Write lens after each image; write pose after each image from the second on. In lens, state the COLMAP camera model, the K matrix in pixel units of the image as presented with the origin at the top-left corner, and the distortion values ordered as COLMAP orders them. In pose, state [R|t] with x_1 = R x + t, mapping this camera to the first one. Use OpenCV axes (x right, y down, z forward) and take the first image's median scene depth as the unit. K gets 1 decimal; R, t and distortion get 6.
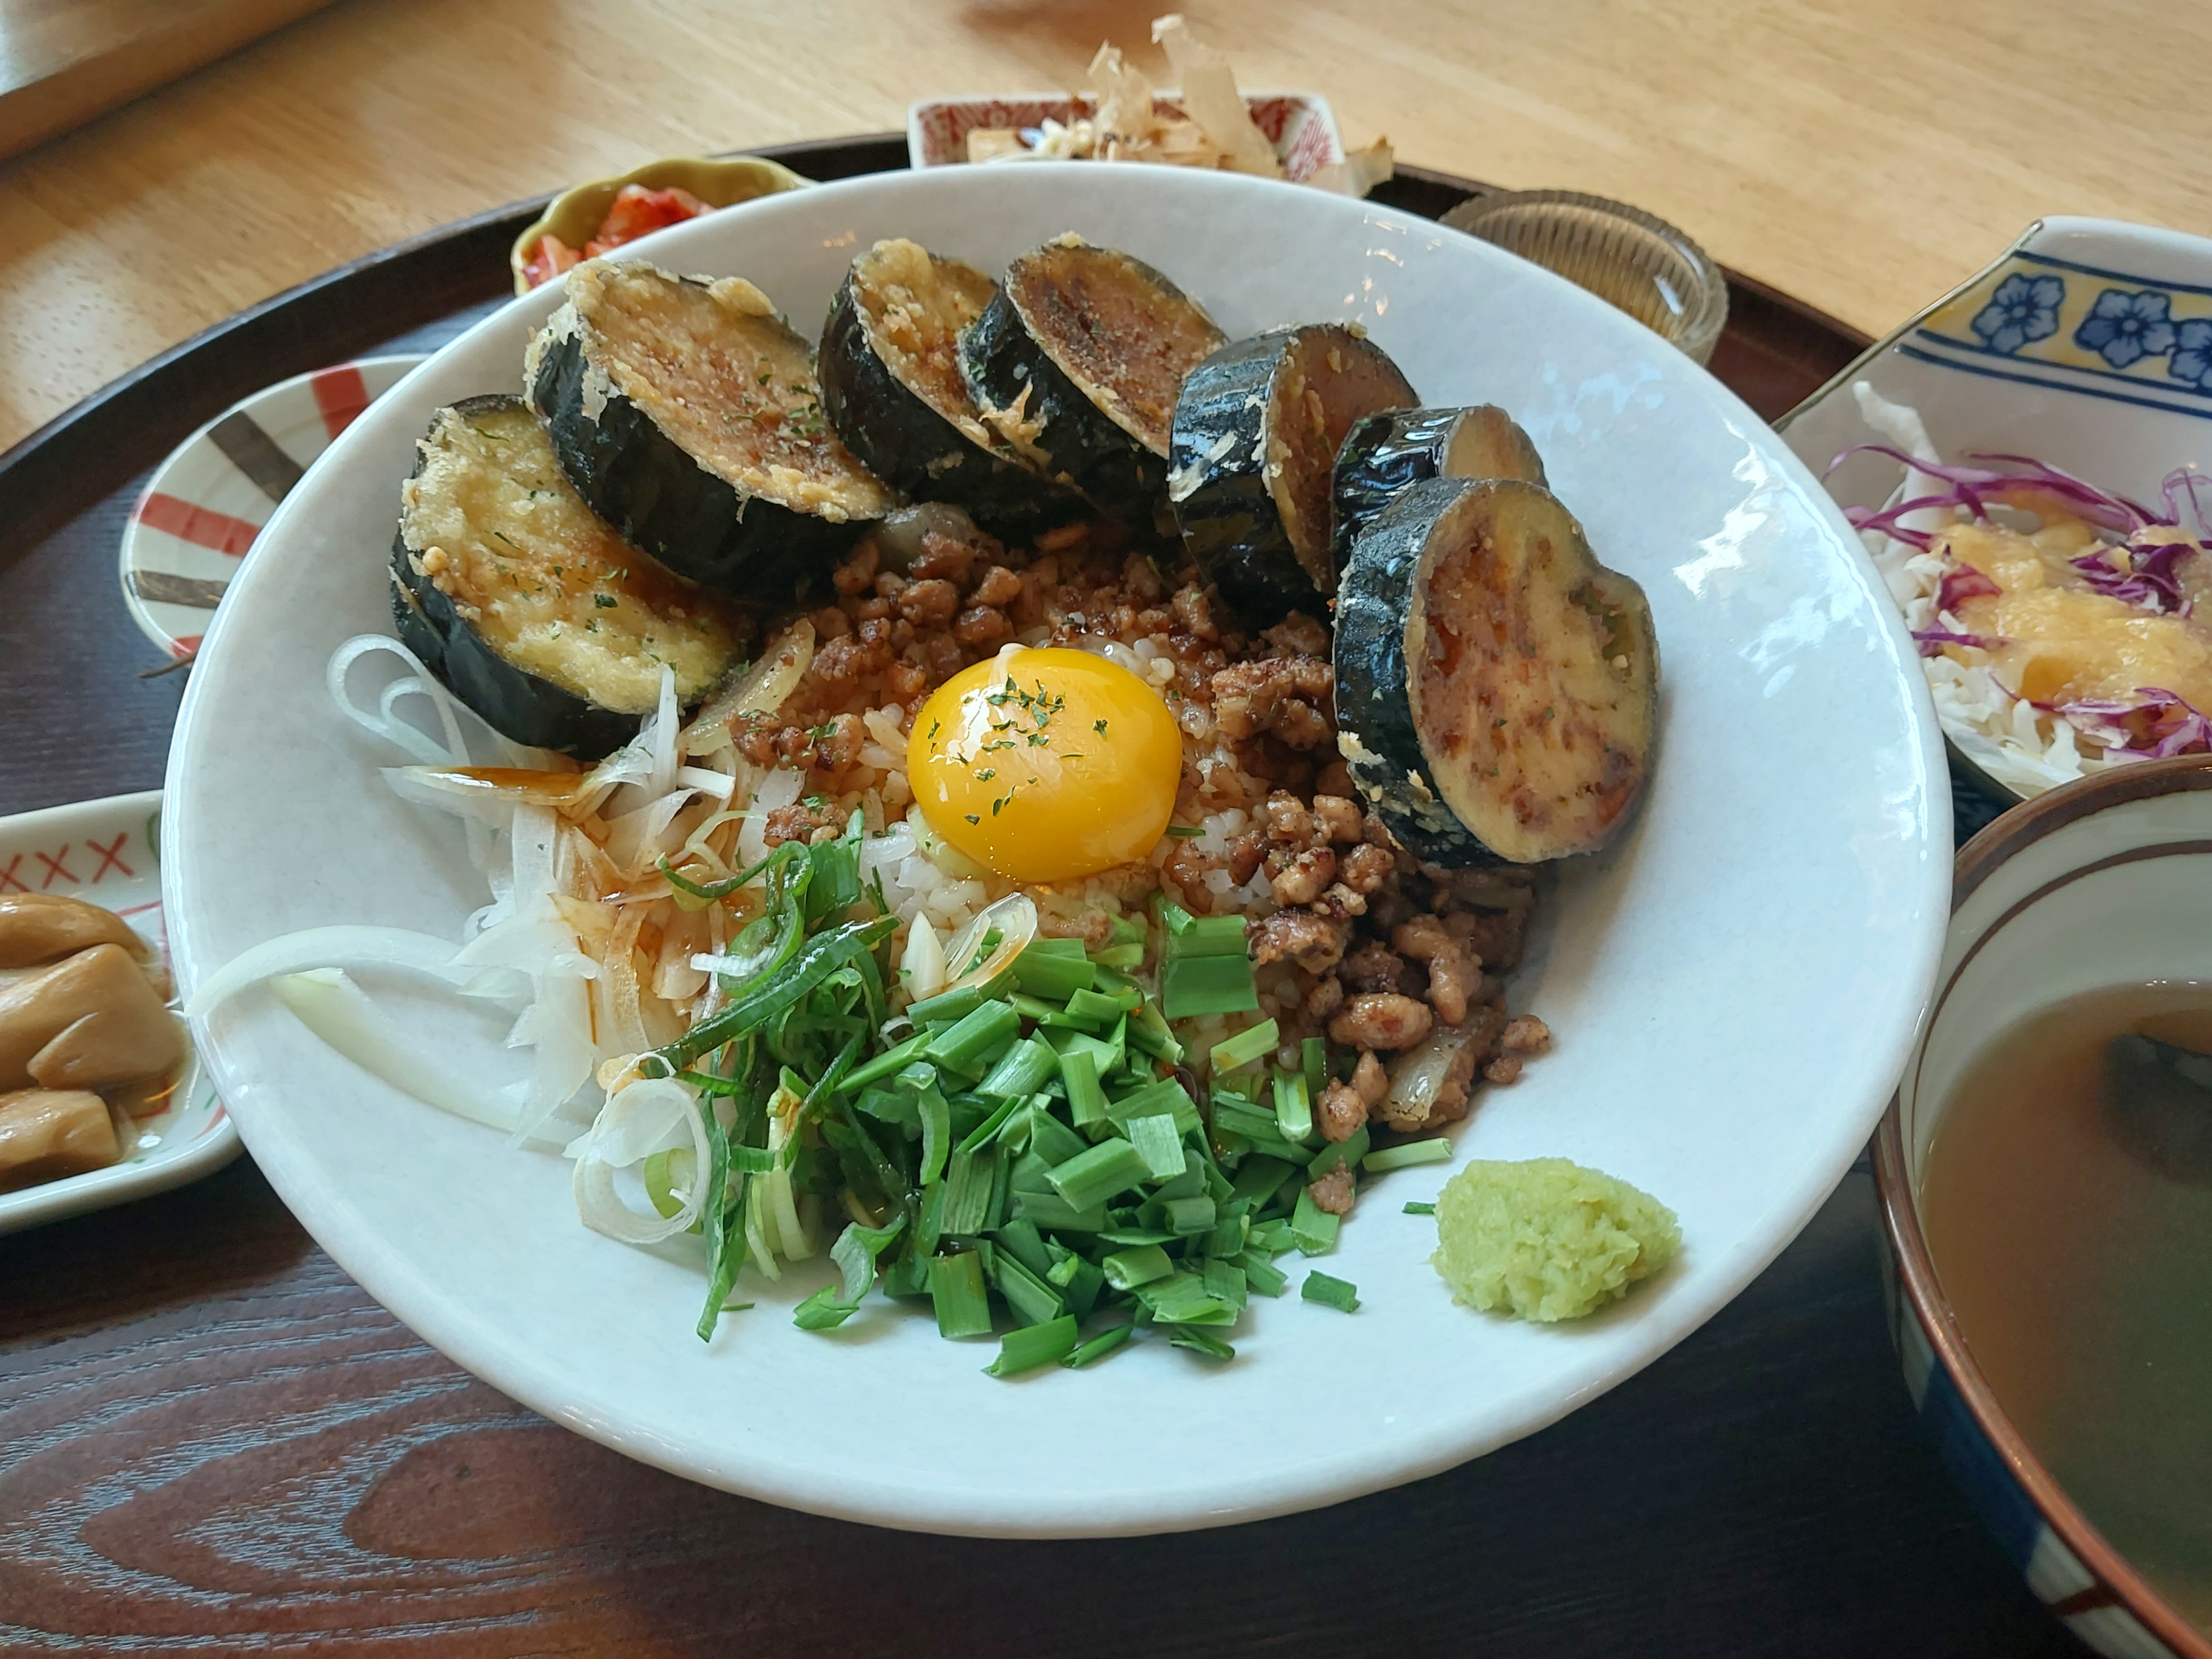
lens RADIAL K [[1850.6, 0, 1106.0], [0, 1850.6, 829.5], [0, 0, 1]] dist [0.056621, -0.121609]
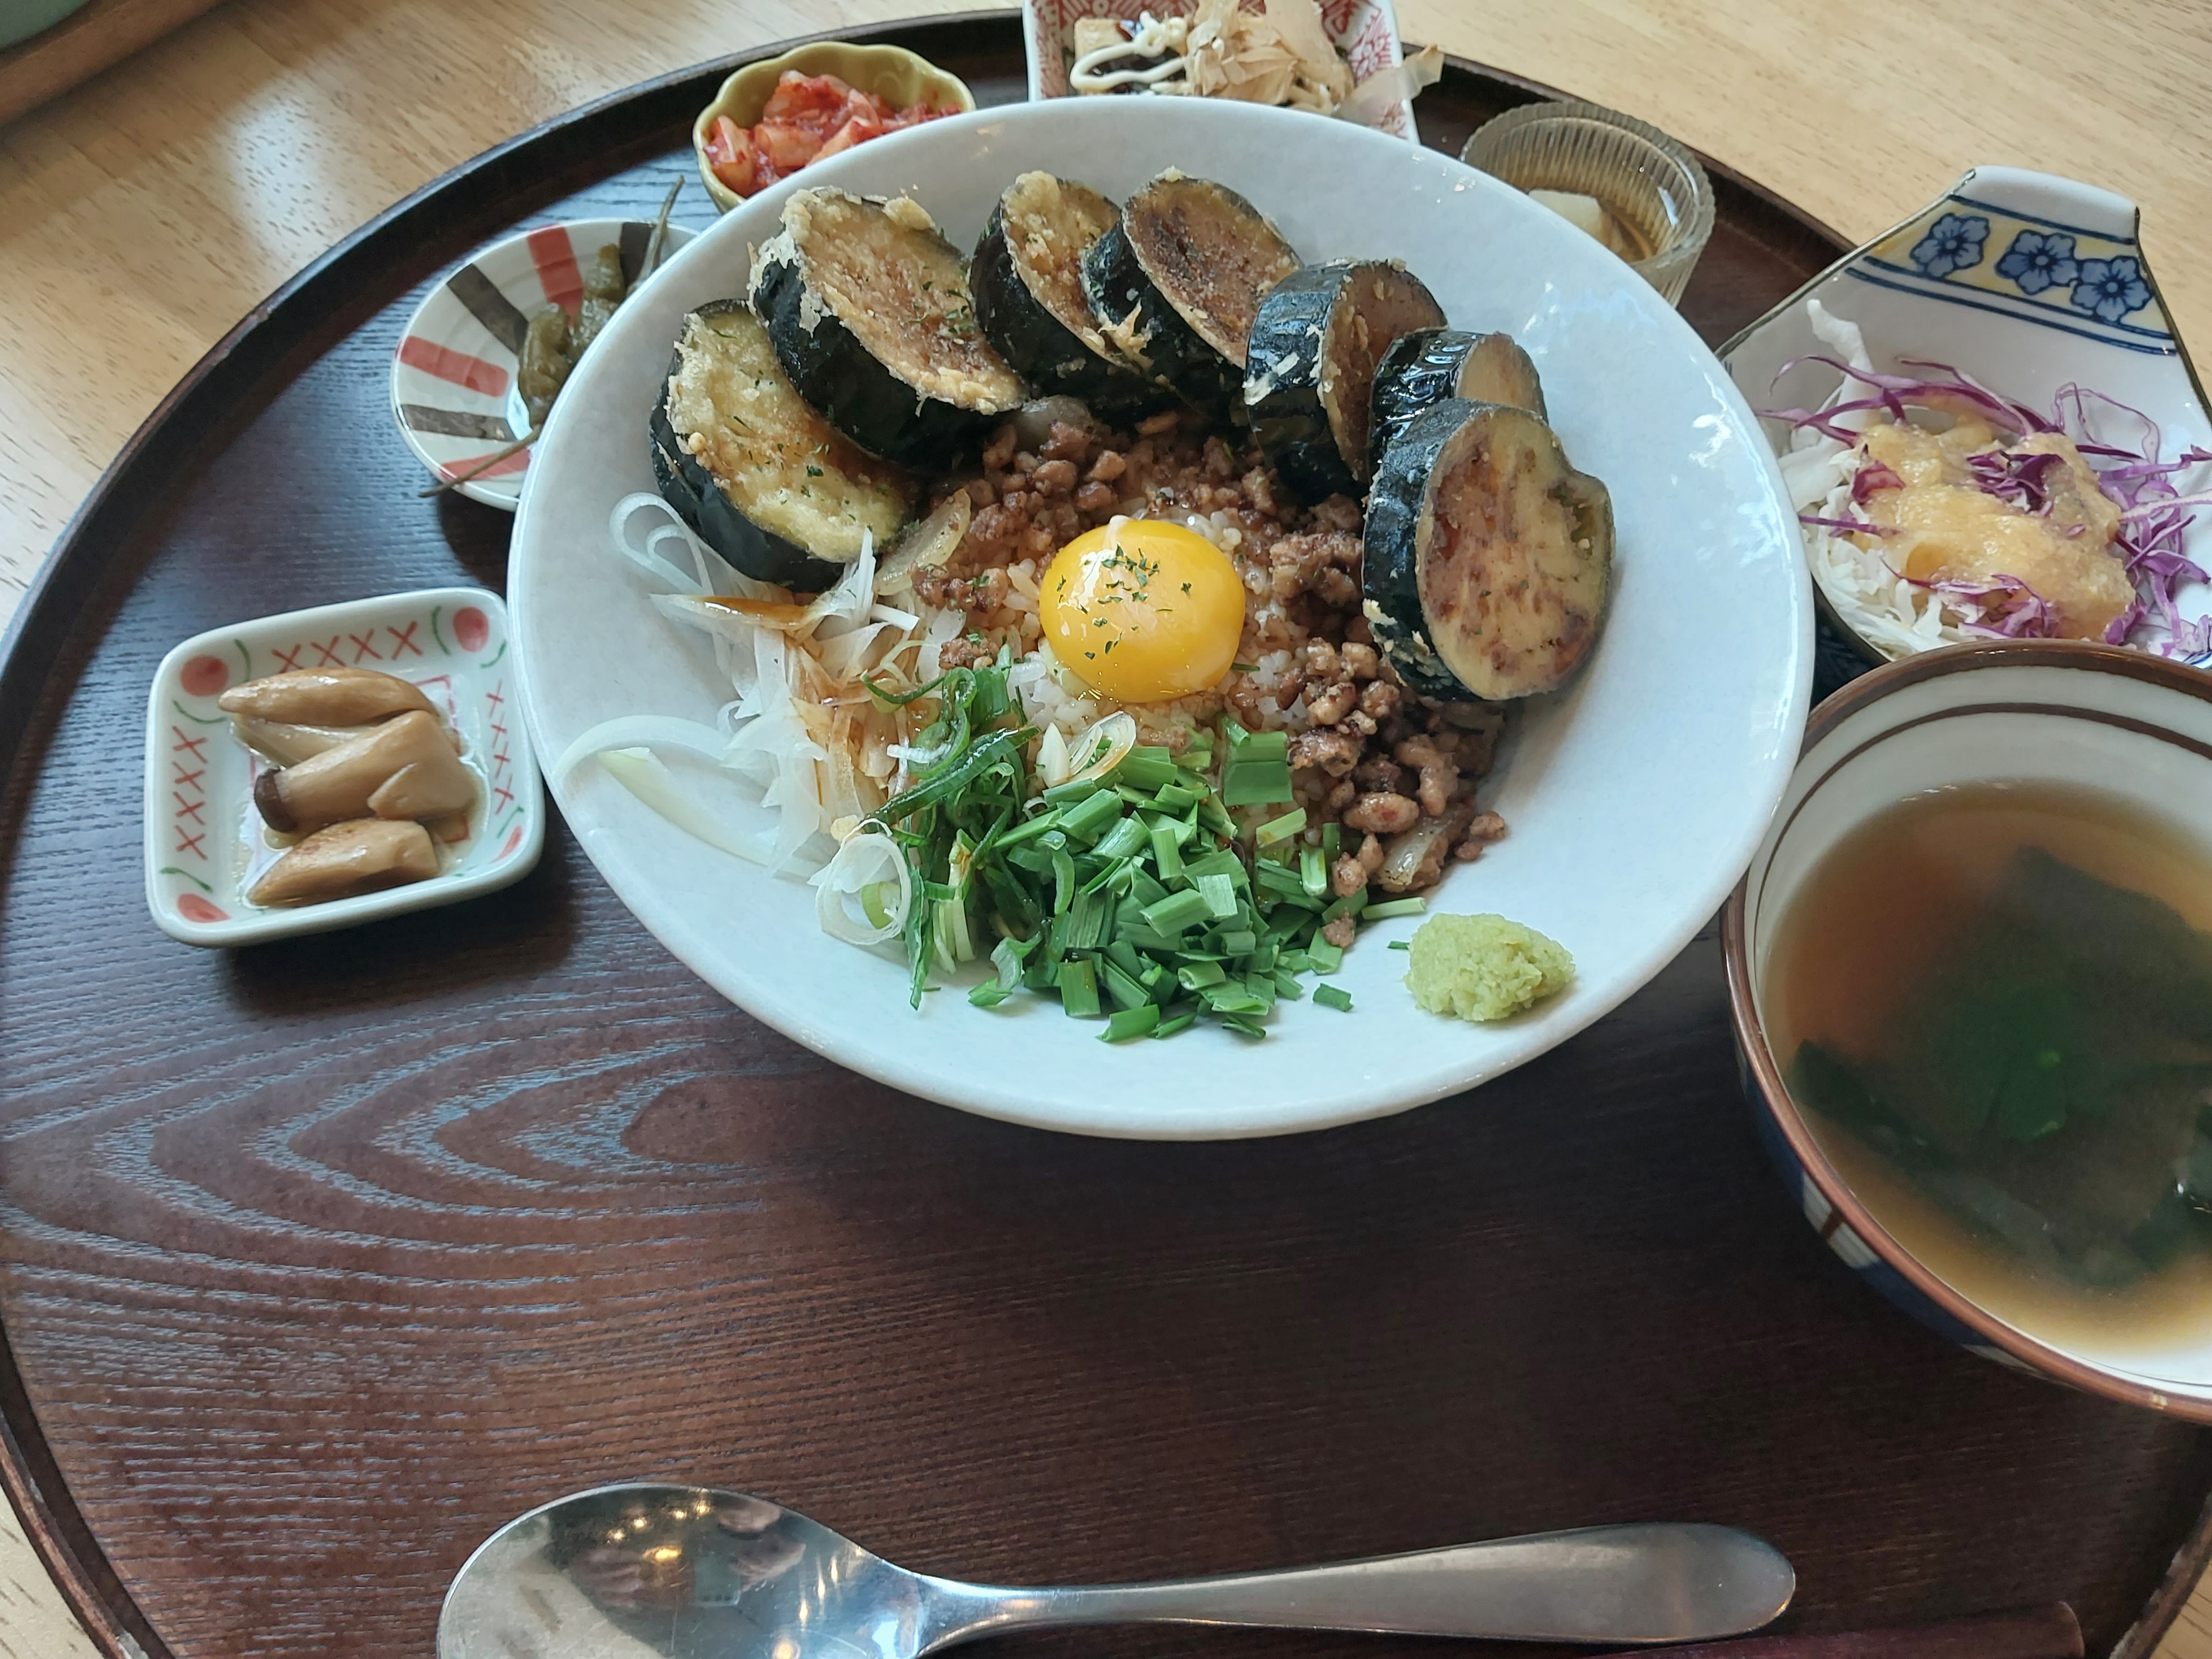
lens RADIAL K [[1850.6, 0, 1106.0], [0, 1850.6, 829.5], [0, 0, 1]] dist [0.056621, -0.121609]
pose [[0.999089, 0.041941, -0.007885, -0.040569], [-0.040531, 0.990380, 0.132305, -0.053132], [0.013359, -0.131865, 0.991178, -0.333457]]
